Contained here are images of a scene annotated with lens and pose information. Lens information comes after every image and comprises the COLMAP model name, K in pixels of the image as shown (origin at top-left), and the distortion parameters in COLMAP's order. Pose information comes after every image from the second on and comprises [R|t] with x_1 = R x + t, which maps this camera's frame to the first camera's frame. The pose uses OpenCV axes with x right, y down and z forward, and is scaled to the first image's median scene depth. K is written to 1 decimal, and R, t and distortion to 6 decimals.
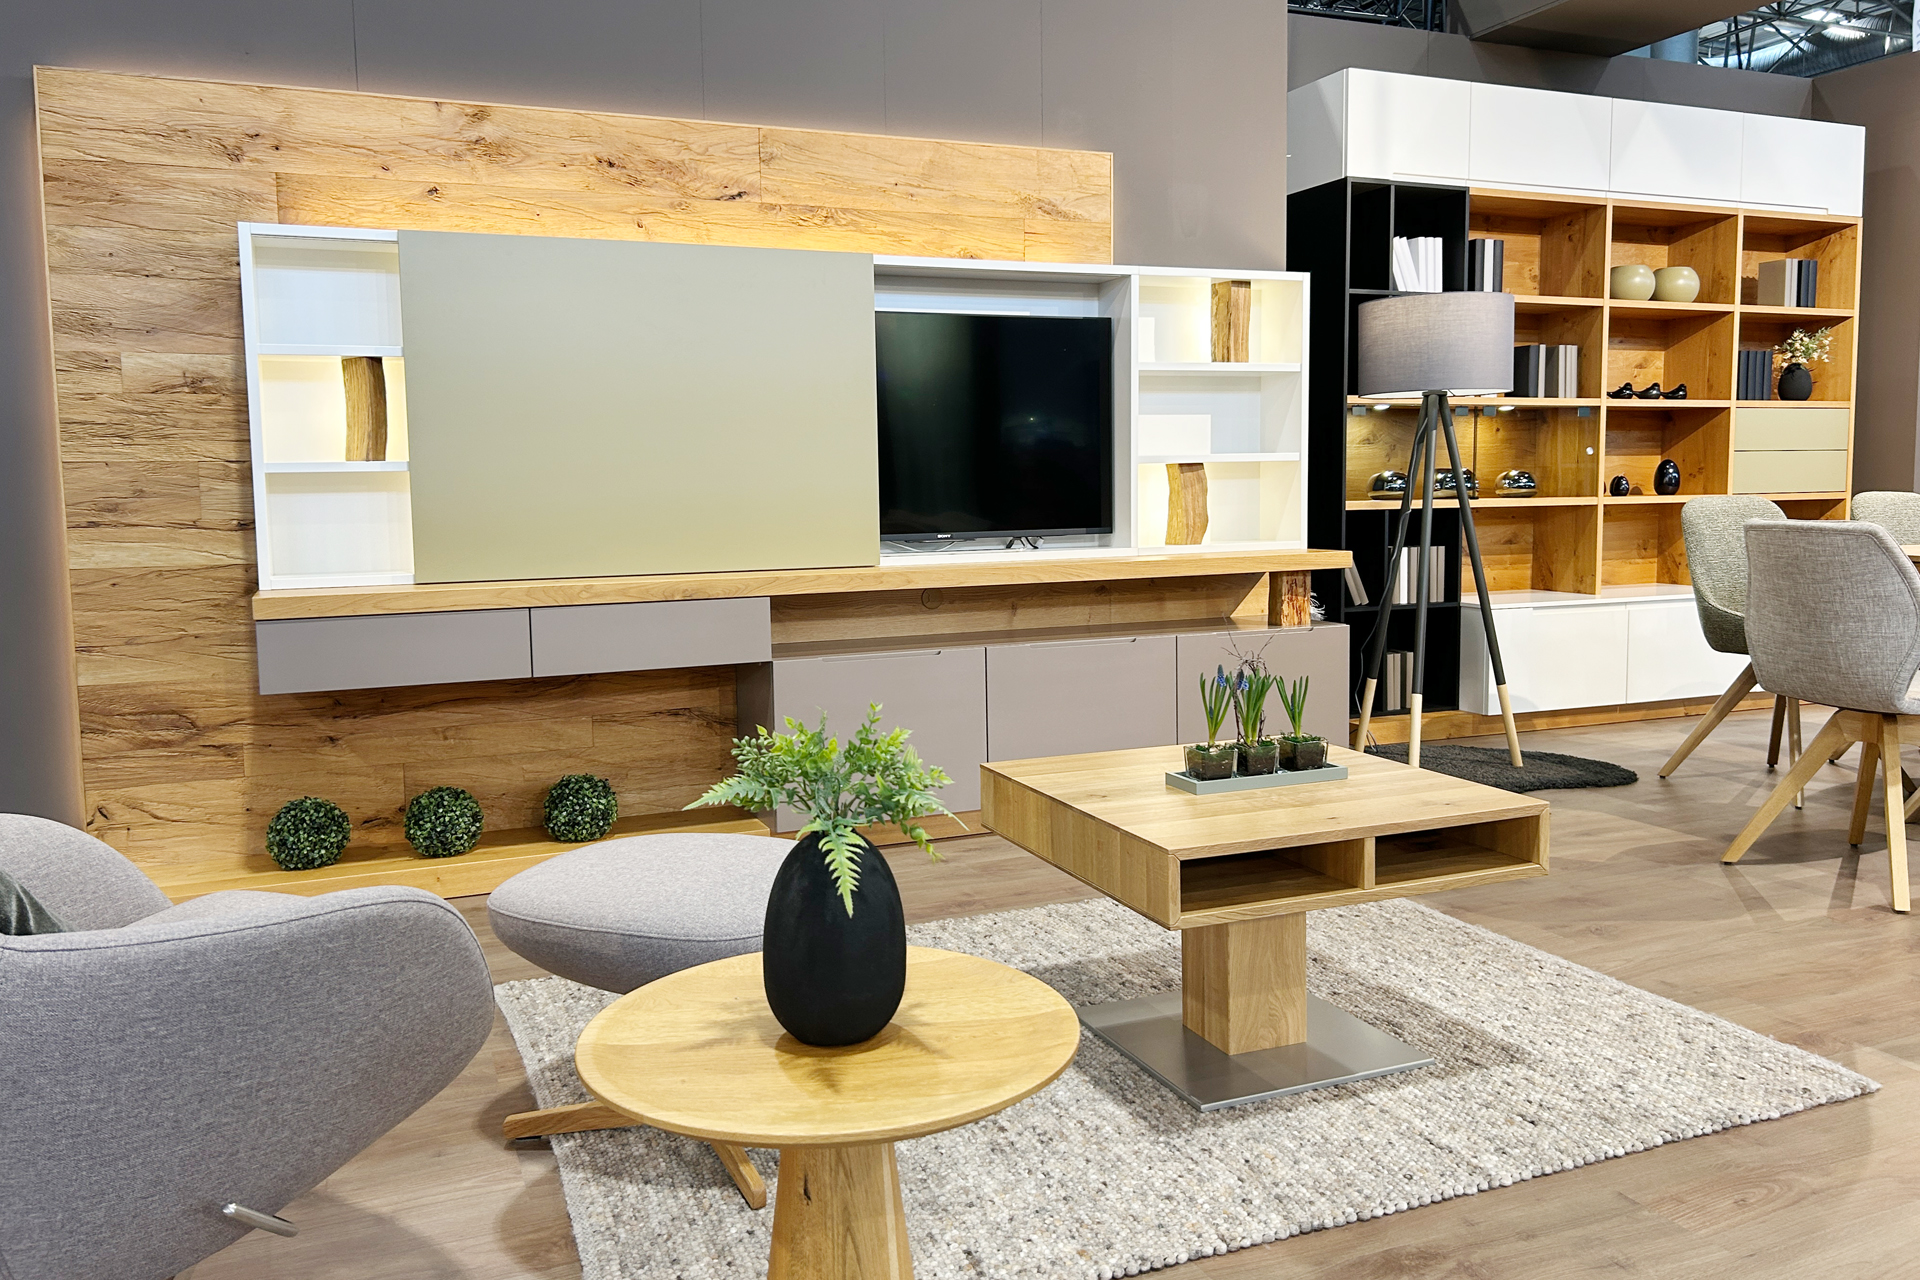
lens RADIAL K [[1748.4, 0, 959.7], [0, 1748.4, 638.3], [0, 0, 1]] dist [0.045758, -0.055878]
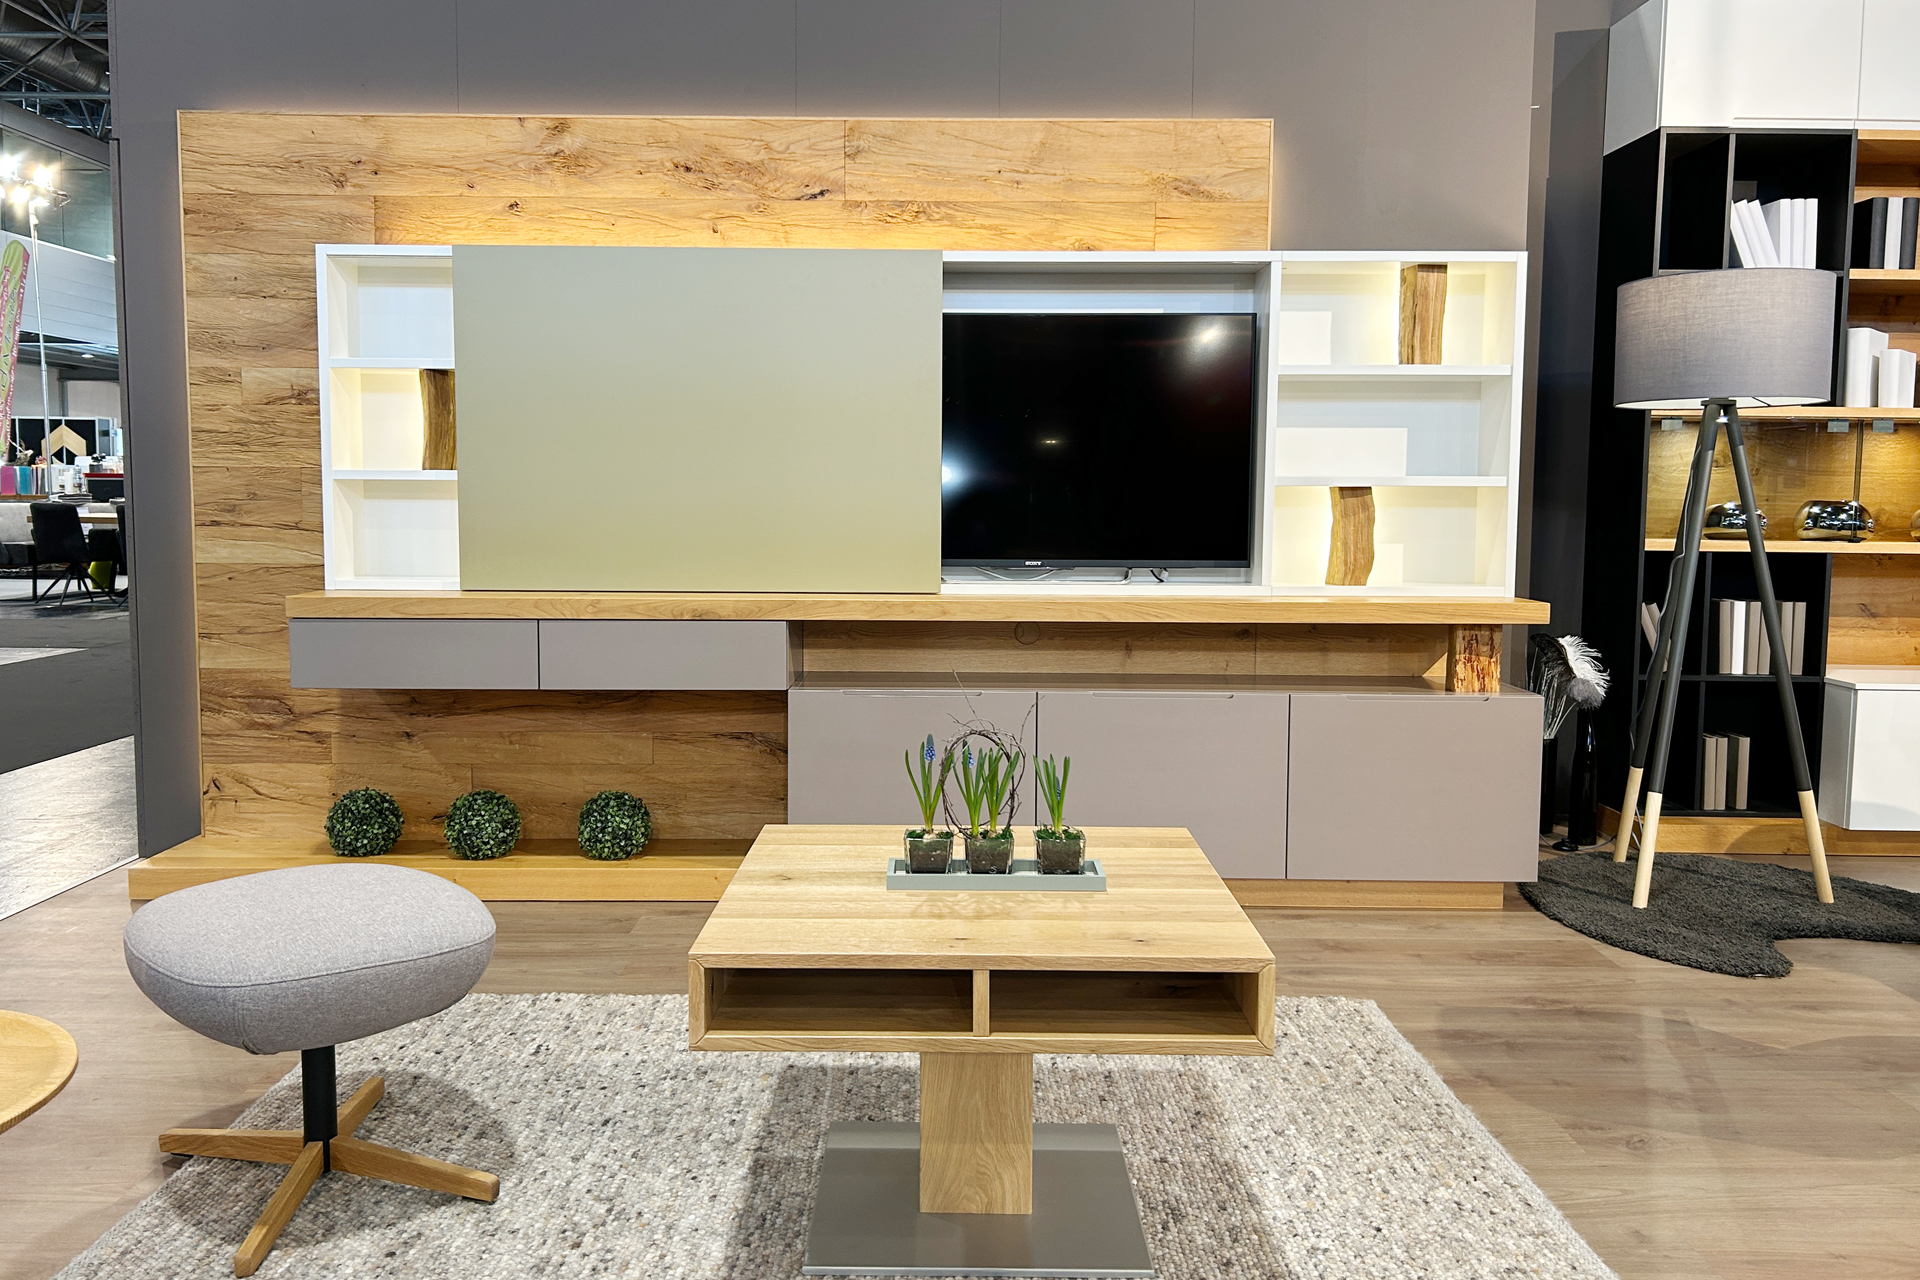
lens RADIAL K [[1748.4, 0, 951.2], [0, 1748.4, 639.7], [0, 0, 1]] dist [0.045758, -0.055878]
pose [[0.894500, 0.057977, -0.443292, 0.385177], [-0.061096, 0.998106, 0.007257, -0.026037], [0.442873, 0.020592, 0.896348, 0.202316]]
